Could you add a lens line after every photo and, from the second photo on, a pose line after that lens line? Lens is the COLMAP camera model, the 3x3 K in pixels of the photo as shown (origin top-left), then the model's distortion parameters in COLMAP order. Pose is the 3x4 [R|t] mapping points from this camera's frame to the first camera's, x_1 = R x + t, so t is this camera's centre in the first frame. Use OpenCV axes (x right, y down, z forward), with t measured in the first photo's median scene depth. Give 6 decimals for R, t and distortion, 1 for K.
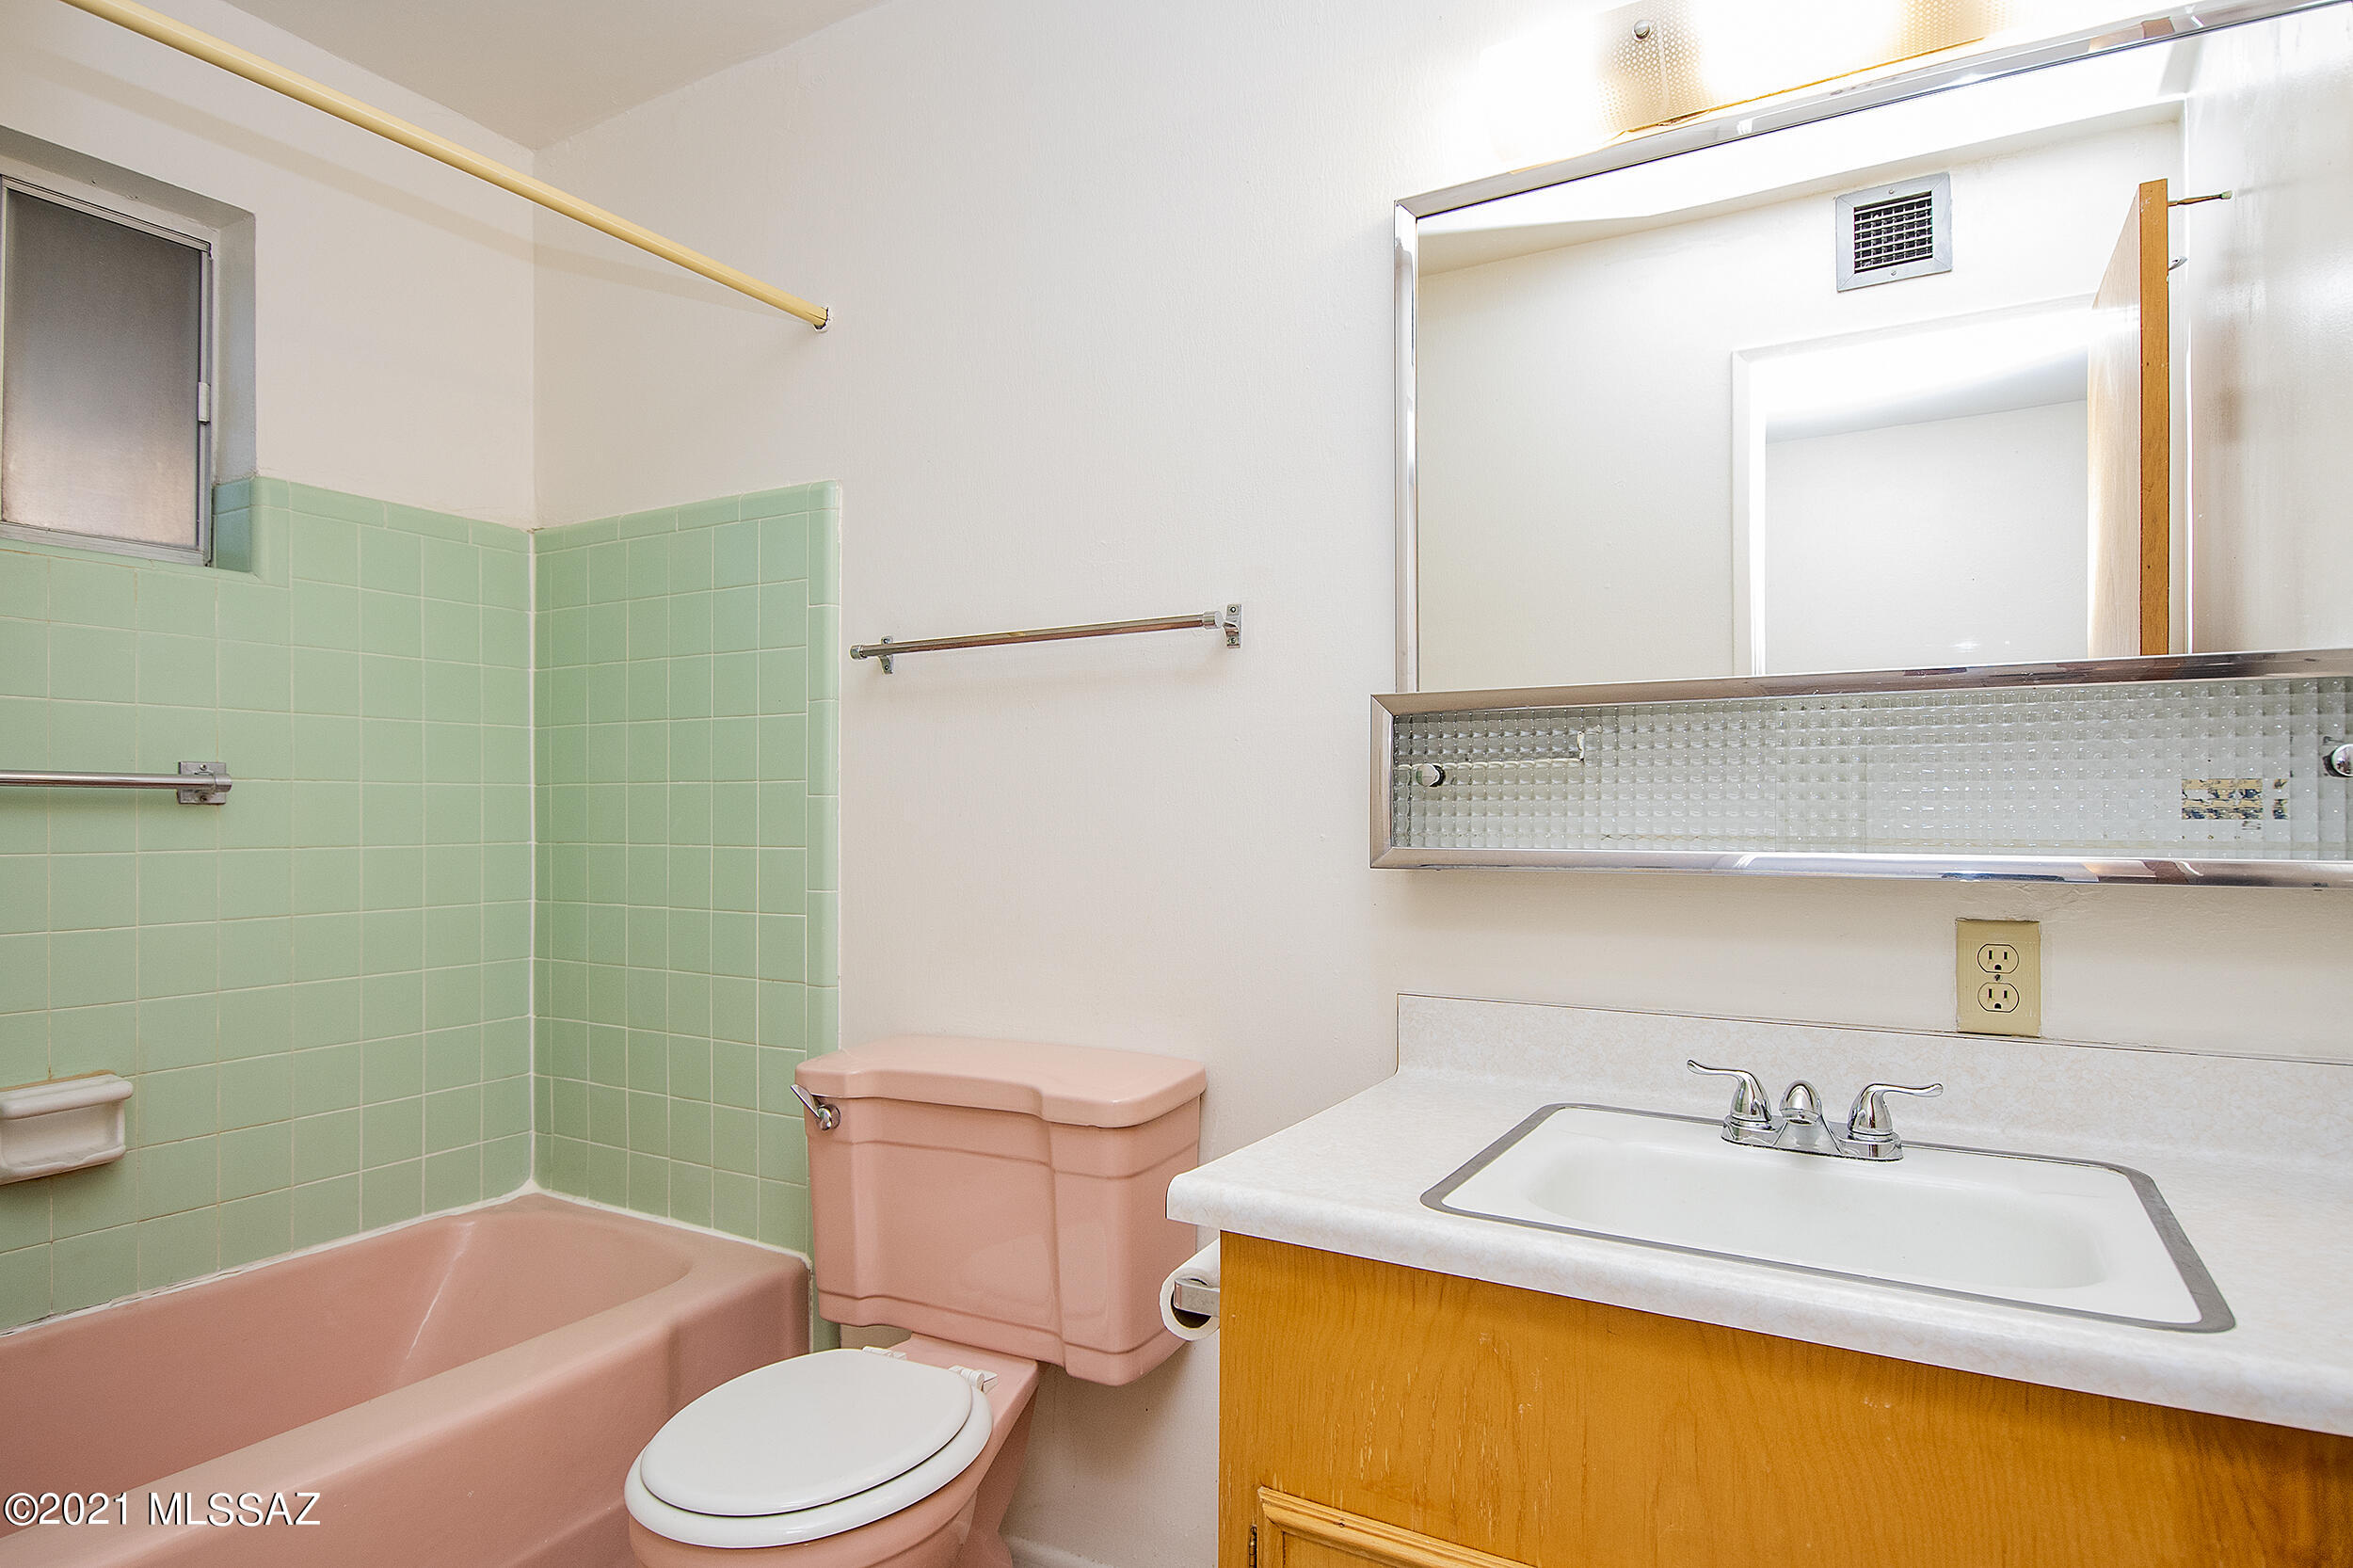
lens RADIAL K [[1324.4, 0, 1157.0], [0, 1324.4, 804.3], [0, 0, 1]] dist [0.023817, -0.032695]
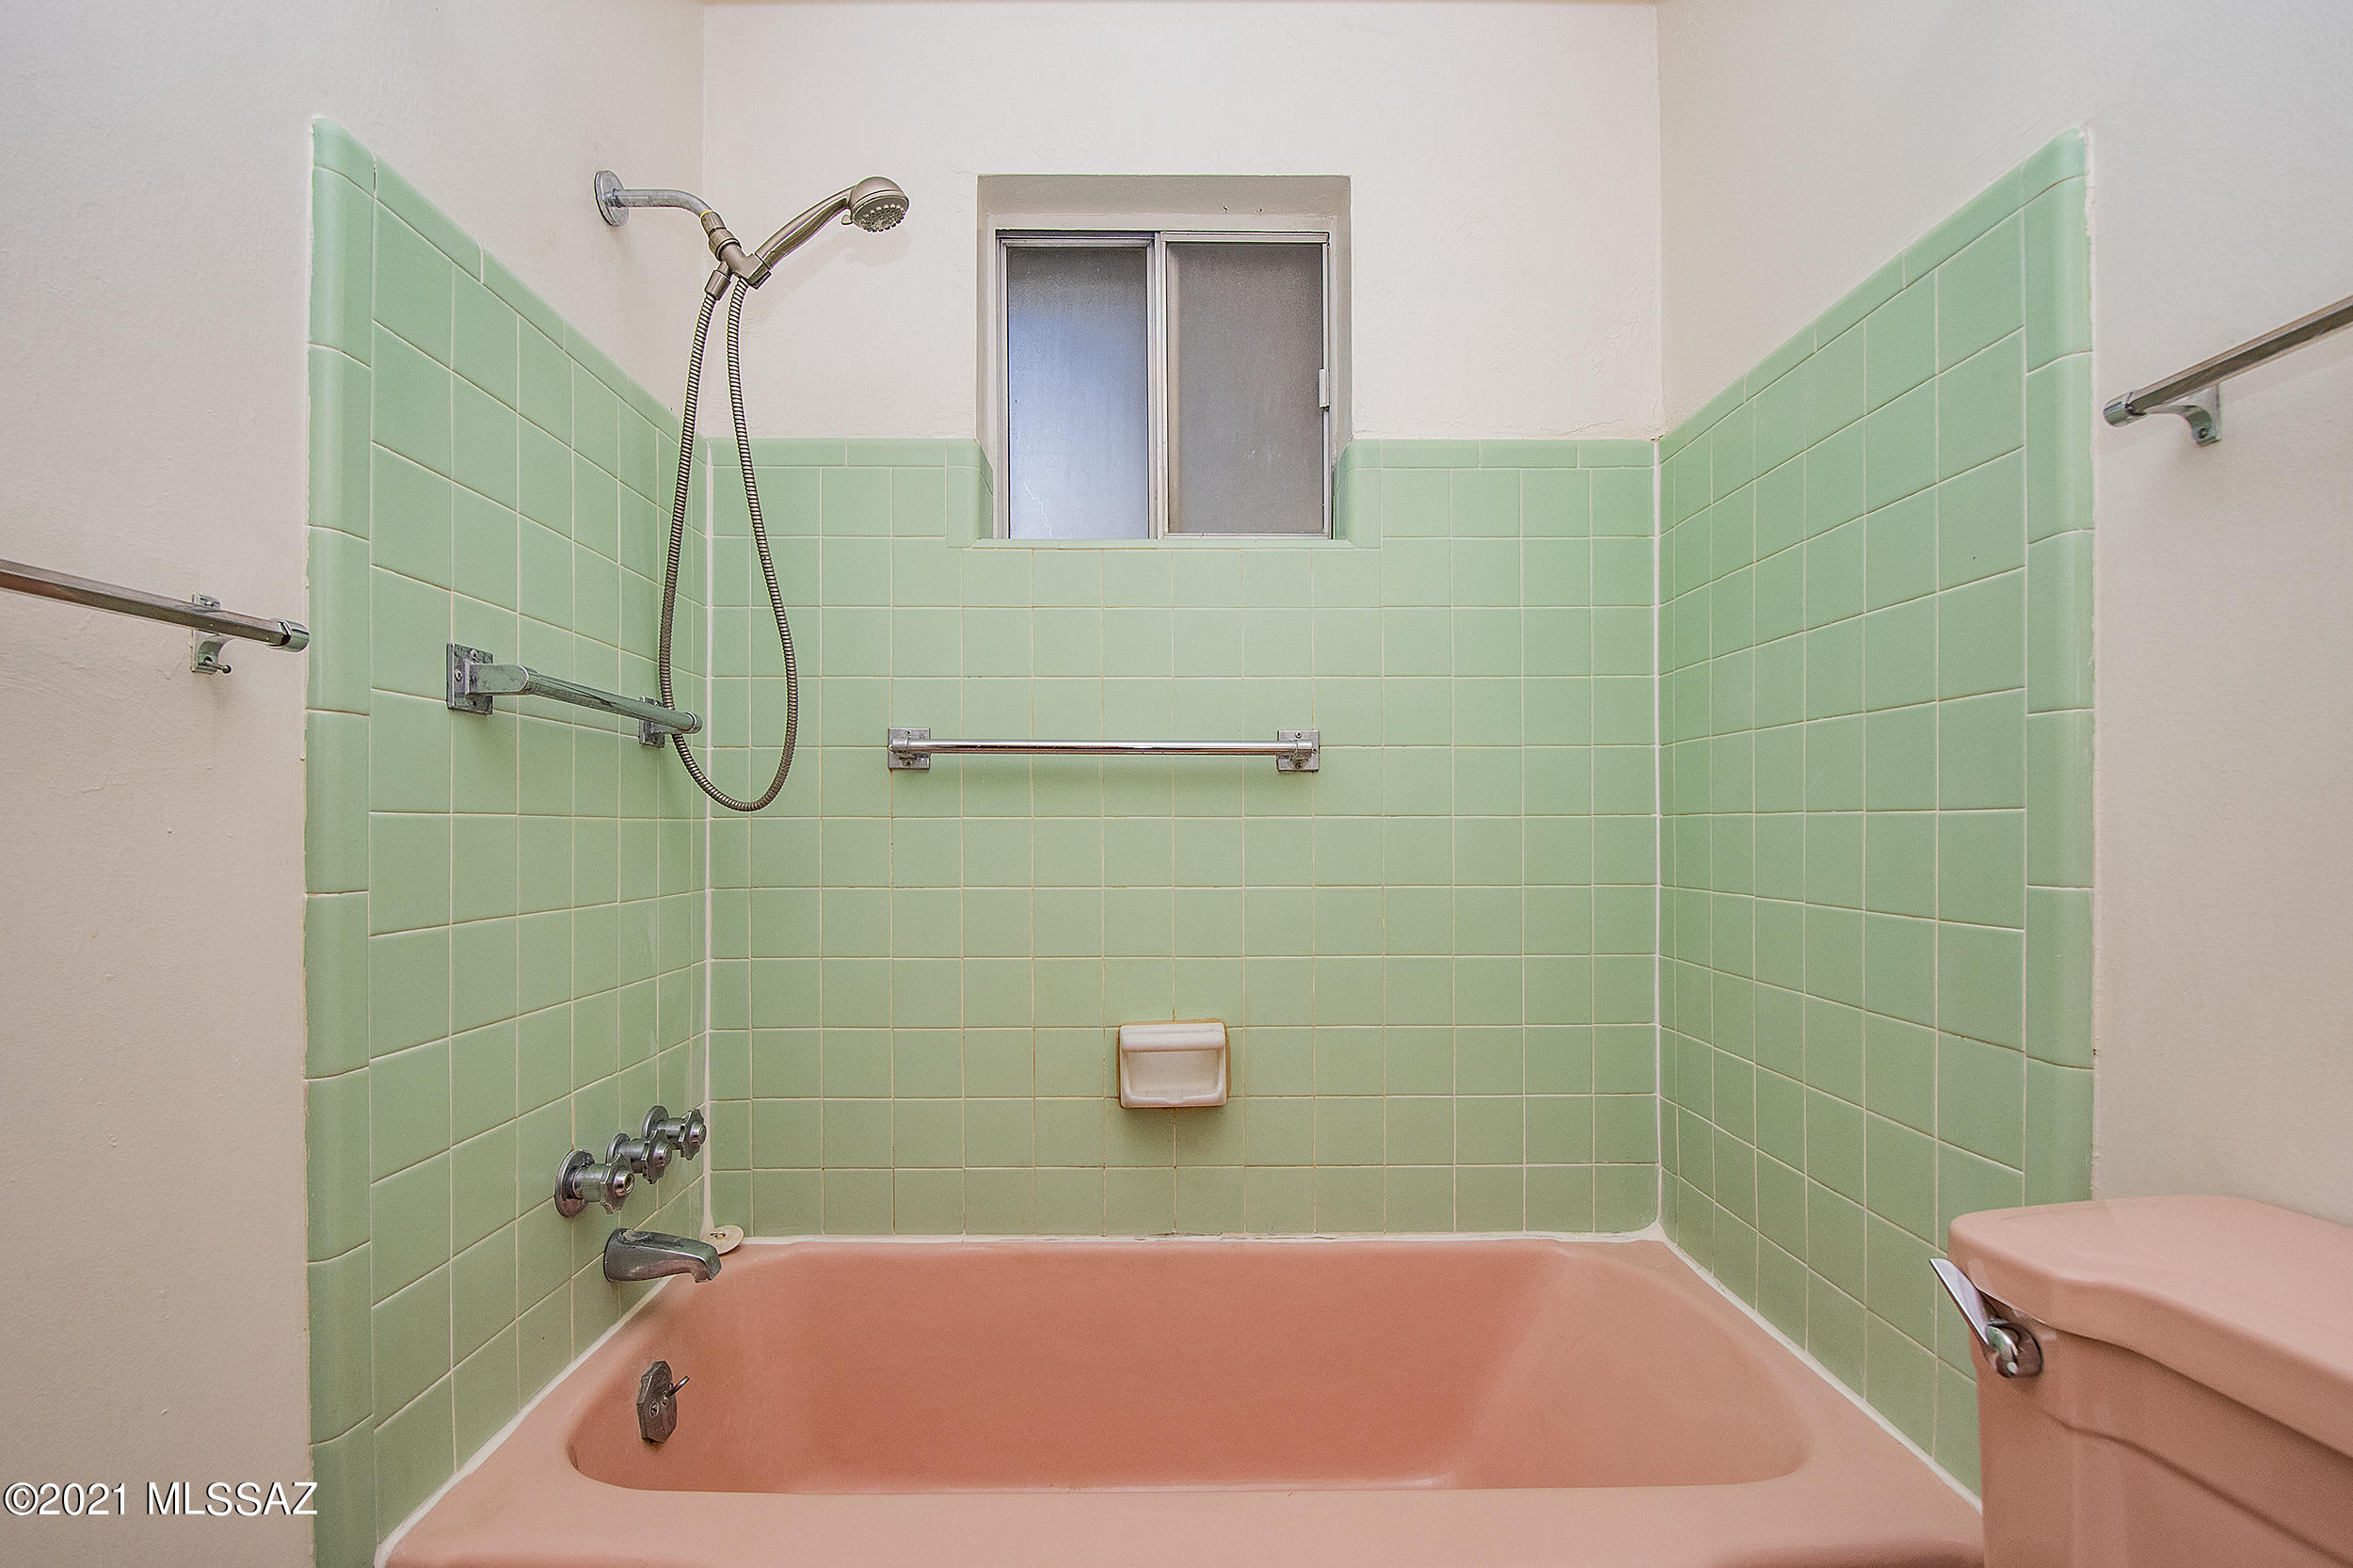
lens RADIAL K [[1063.2, 0, 1171.8], [0, 1063.2, 825.9], [0, 0, 1]] dist [0.001807, -0.000453]
pose [[0.500794, -0.000908, -0.865566, -0.057327], [0.006048, 0.999979, 0.002451, 0.036910], [0.865545, -0.006462, 0.500789, 0.475802]]
